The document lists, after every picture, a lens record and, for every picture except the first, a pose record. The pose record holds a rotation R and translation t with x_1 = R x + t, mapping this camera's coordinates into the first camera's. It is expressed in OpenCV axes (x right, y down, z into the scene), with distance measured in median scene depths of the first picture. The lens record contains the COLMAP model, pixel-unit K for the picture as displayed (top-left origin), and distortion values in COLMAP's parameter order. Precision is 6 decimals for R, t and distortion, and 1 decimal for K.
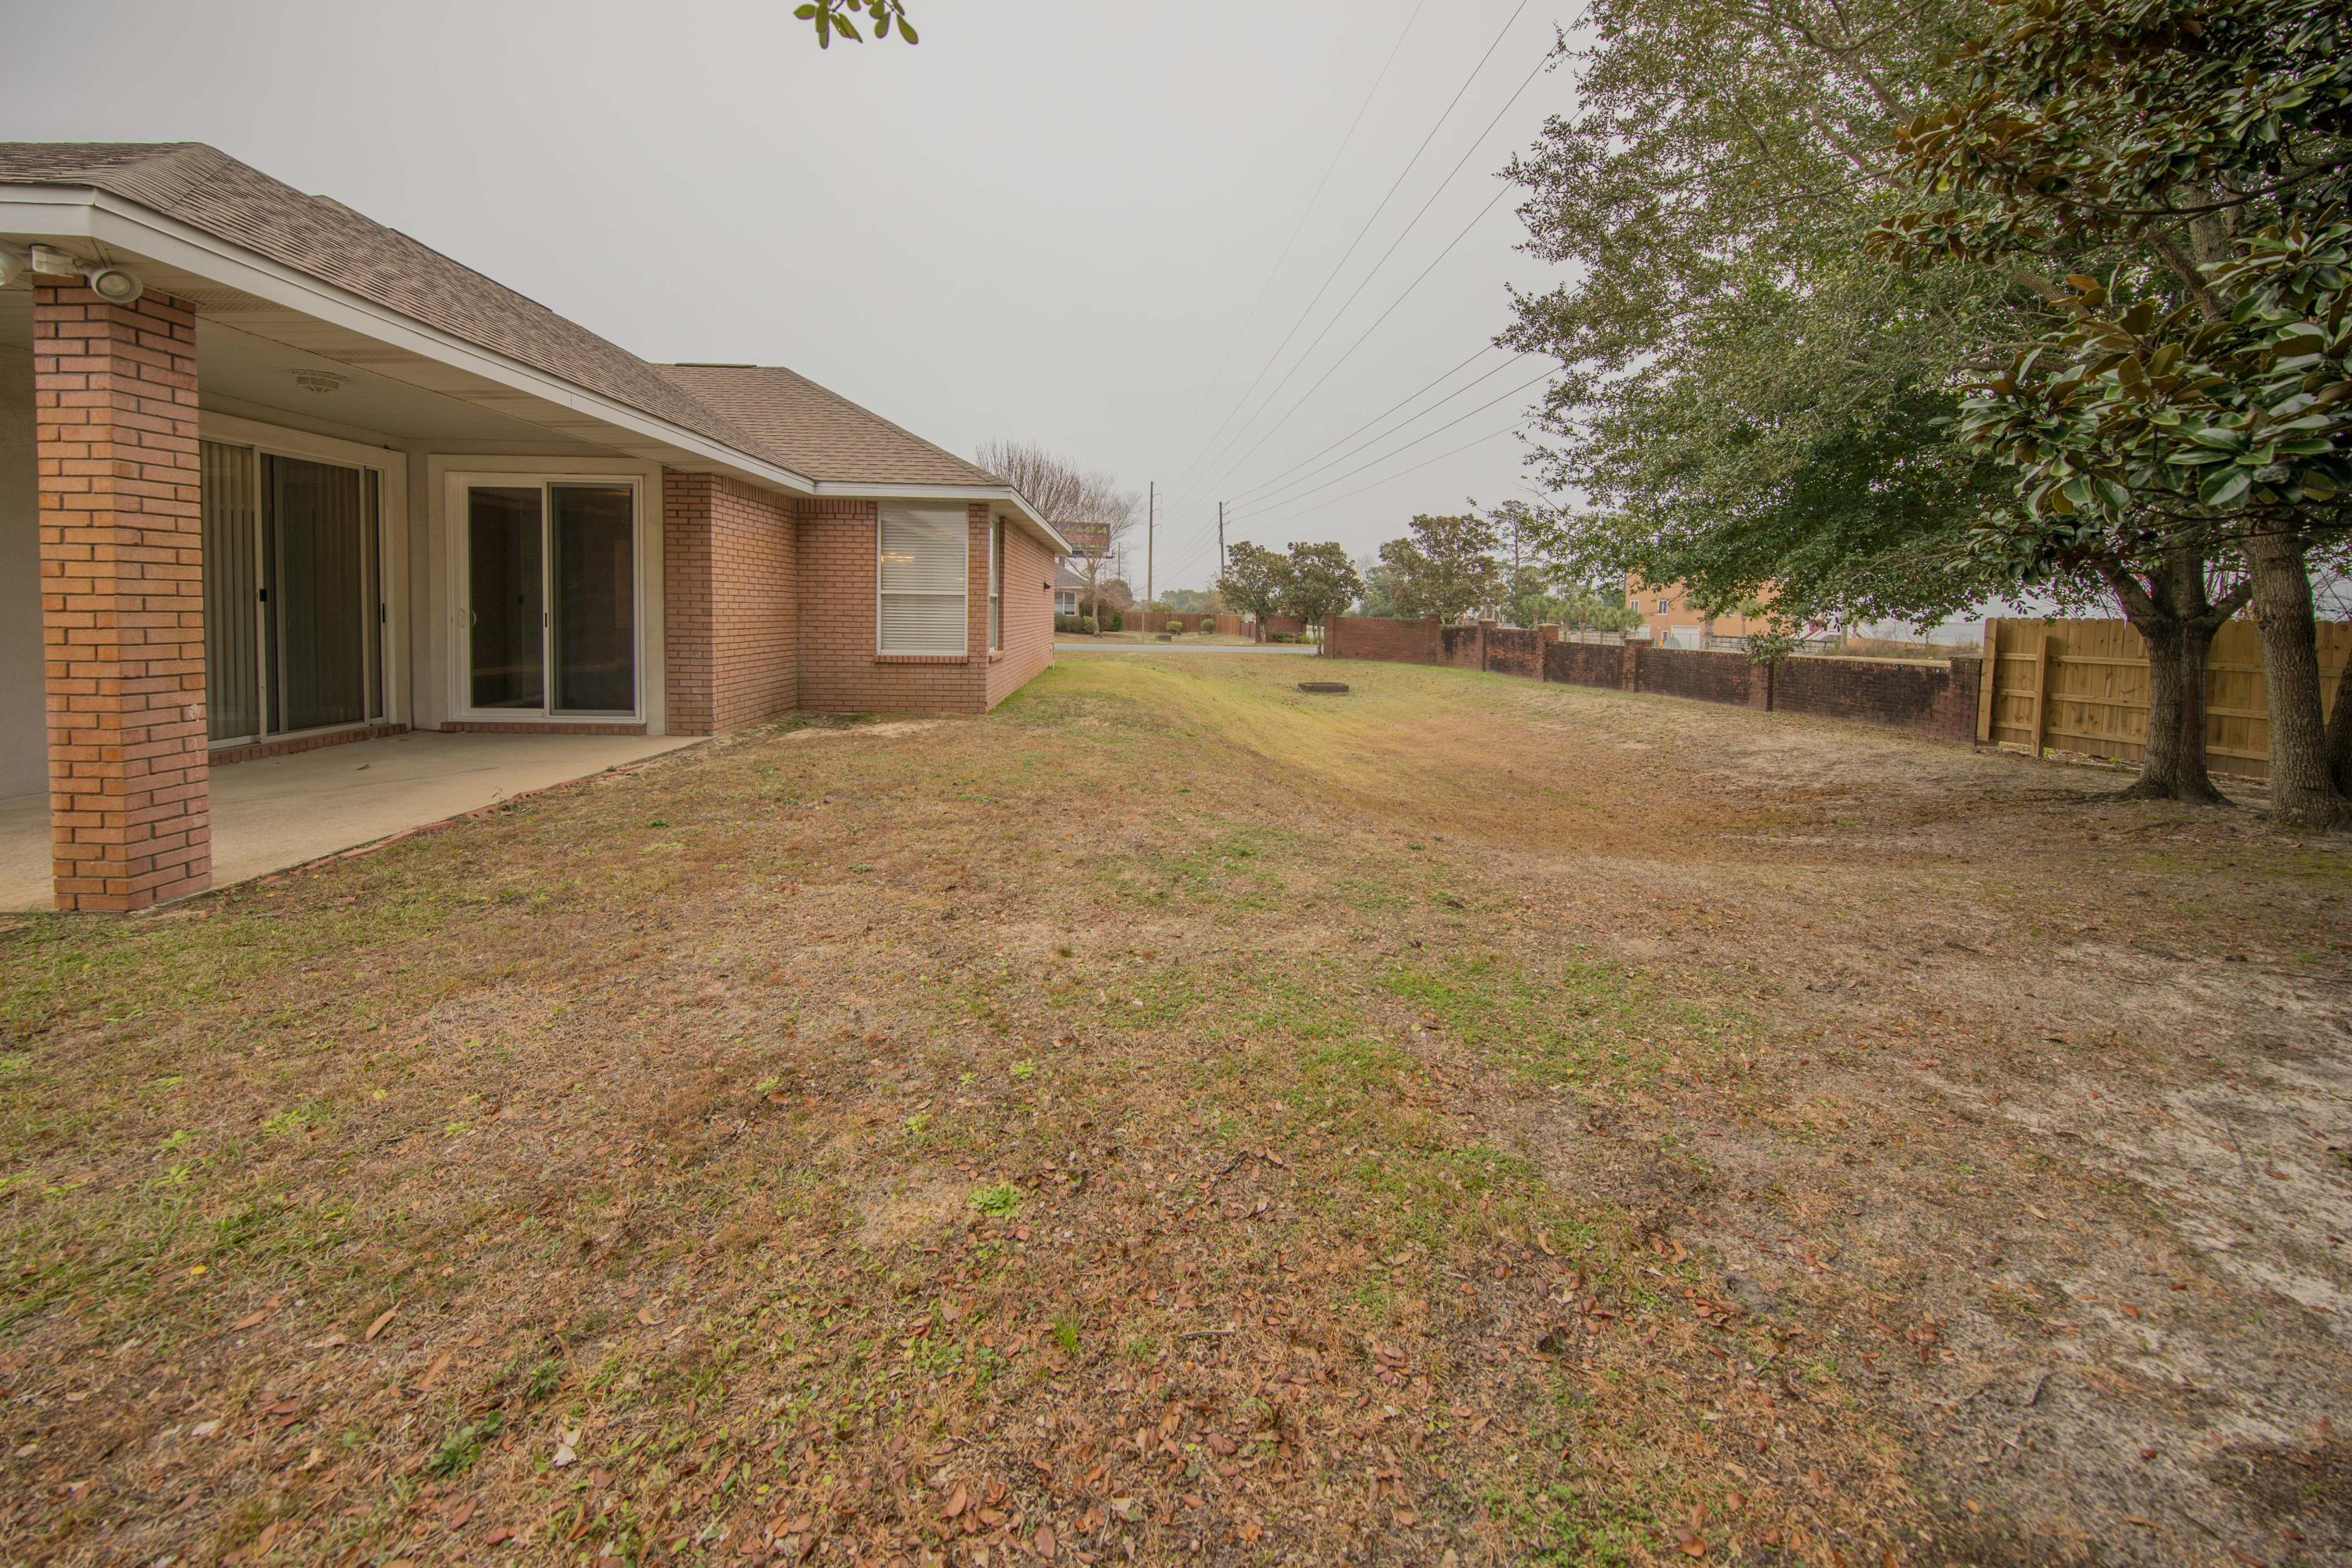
lens RADIAL K [[771.8, 0, 1170.1], [0, 771.8, 641.1], [0, 0, 1]] dist [-0.015108, -0.000046]
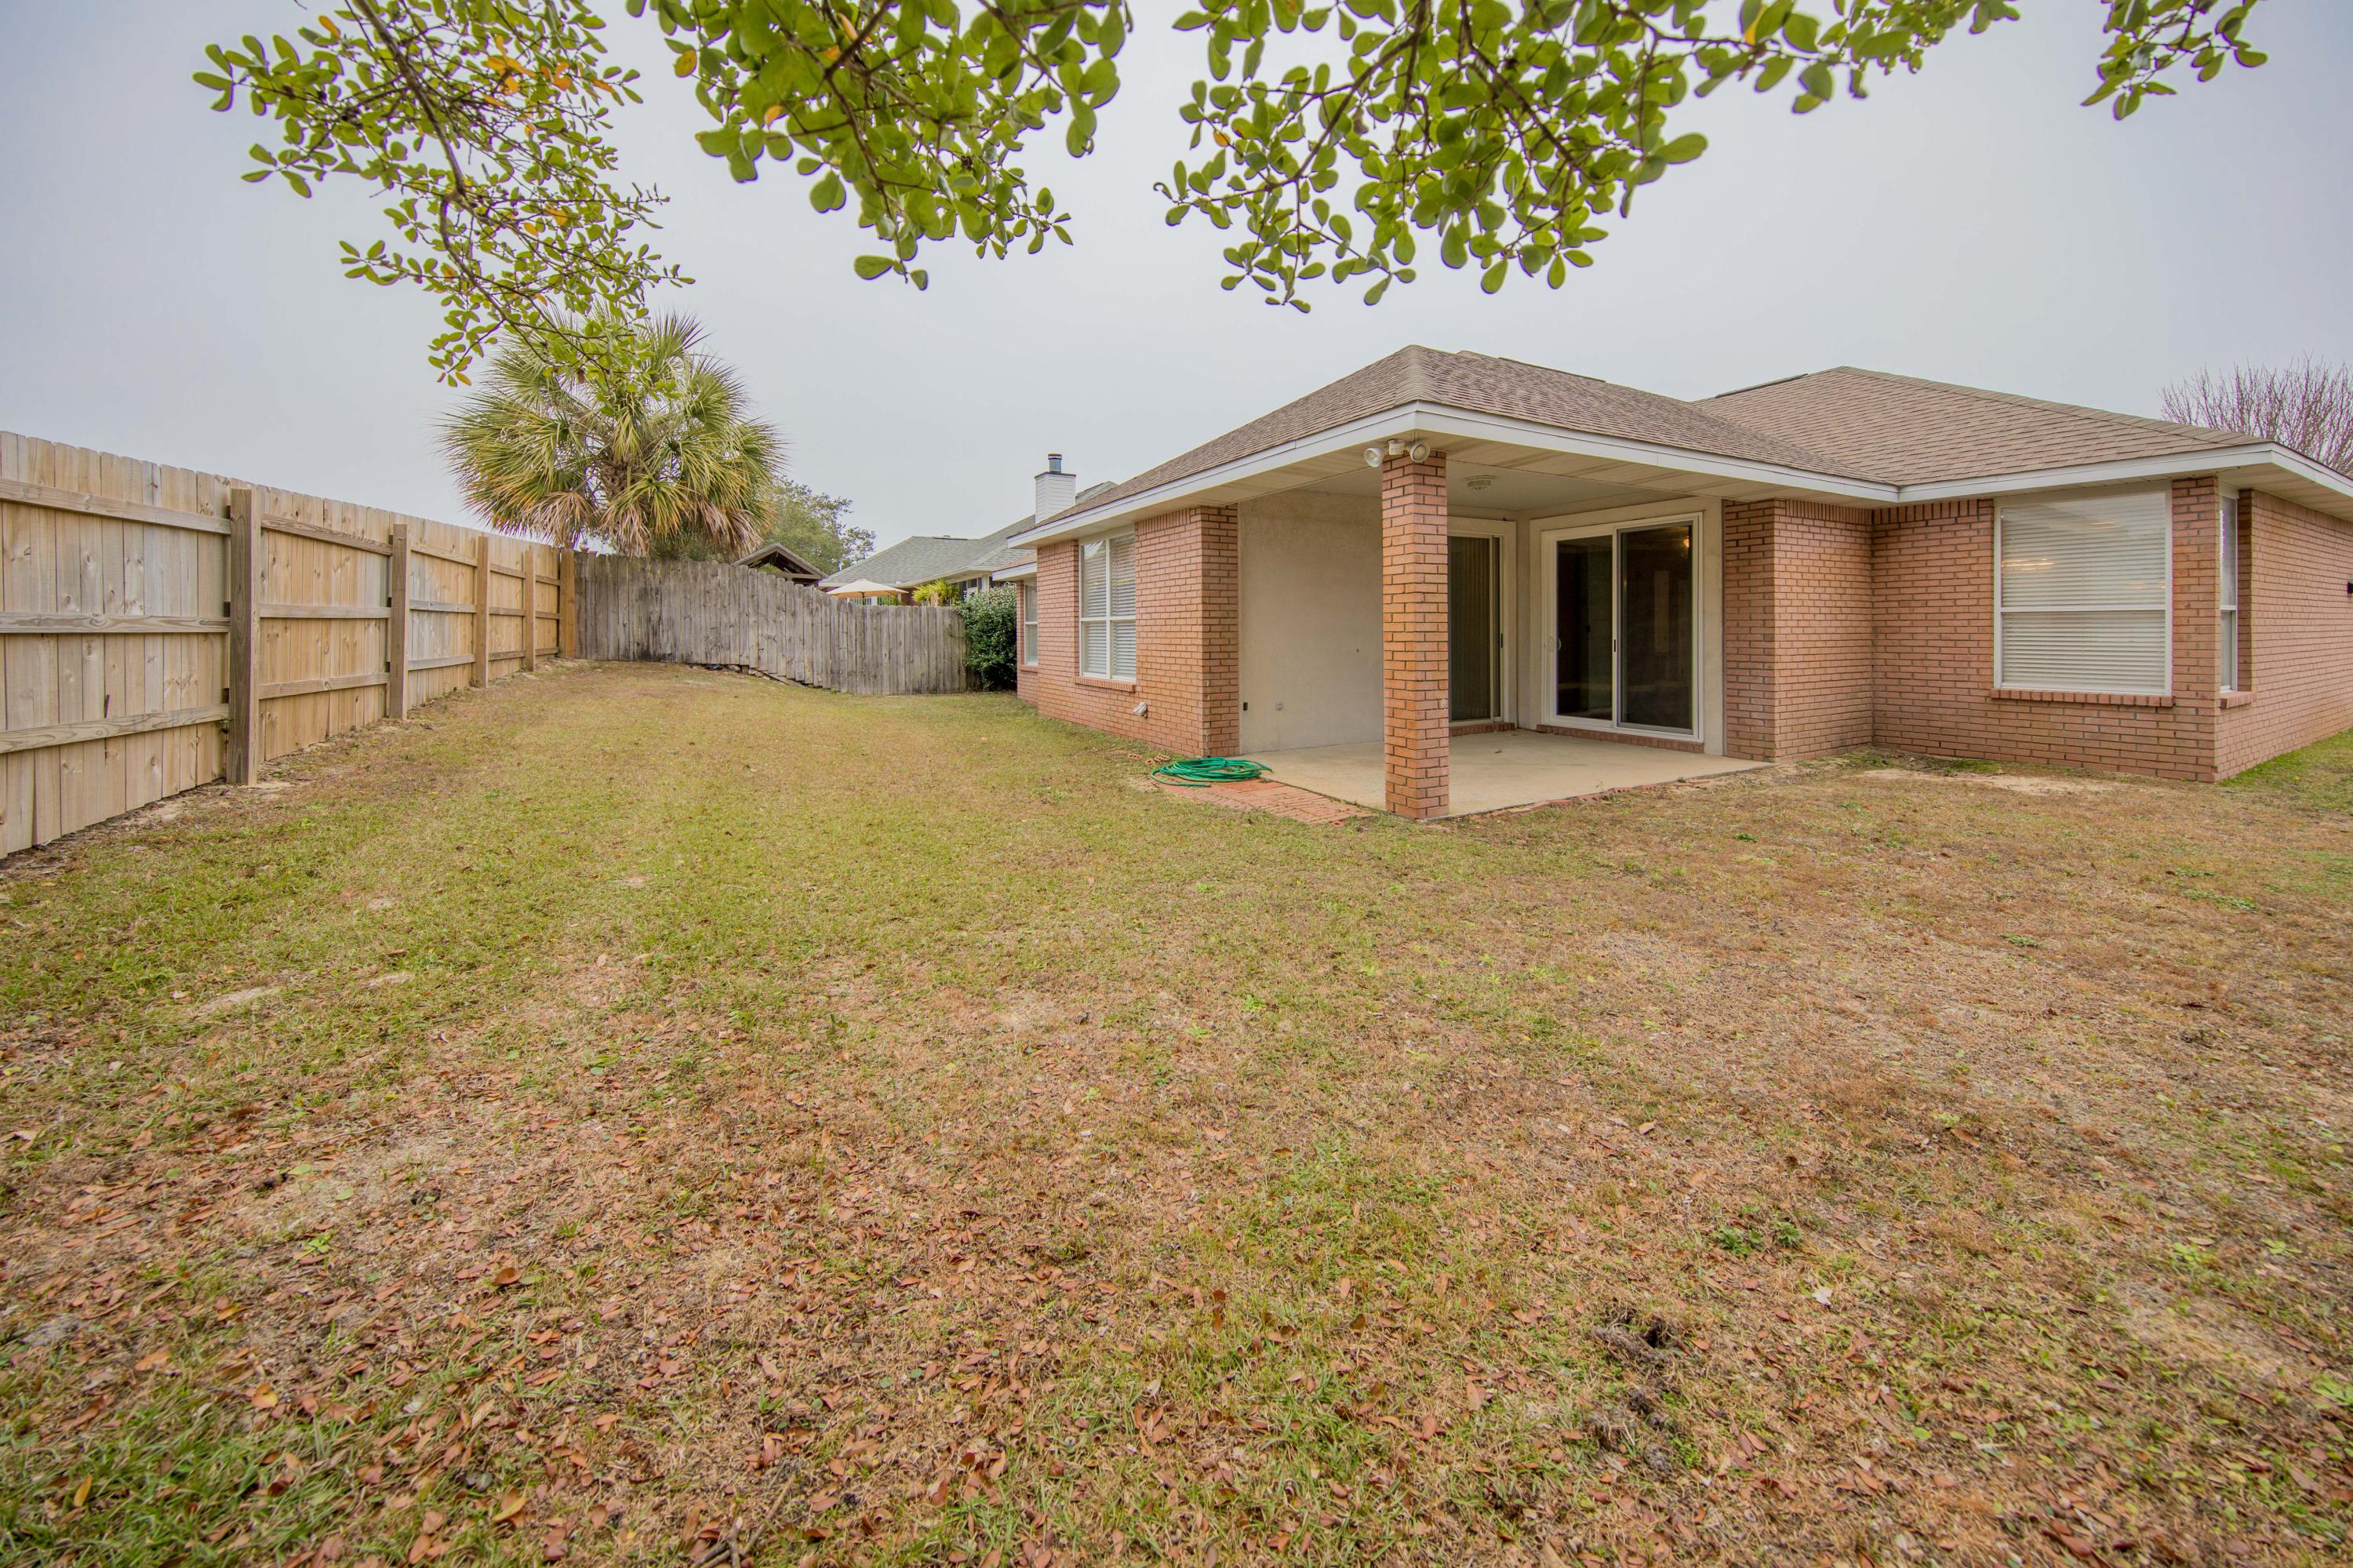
lens RADIAL K [[772.2, 0, 1170.6], [0, 772.2, 641.1], [0, 0, 1]] dist [-0.015108, -0.000046]
pose [[0.410981, -0.005926, -0.911625, -0.016974], [-0.022168, 0.999618, -0.016492, 0.000115], [0.911374, 0.026986, 0.410693, -0.128184]]
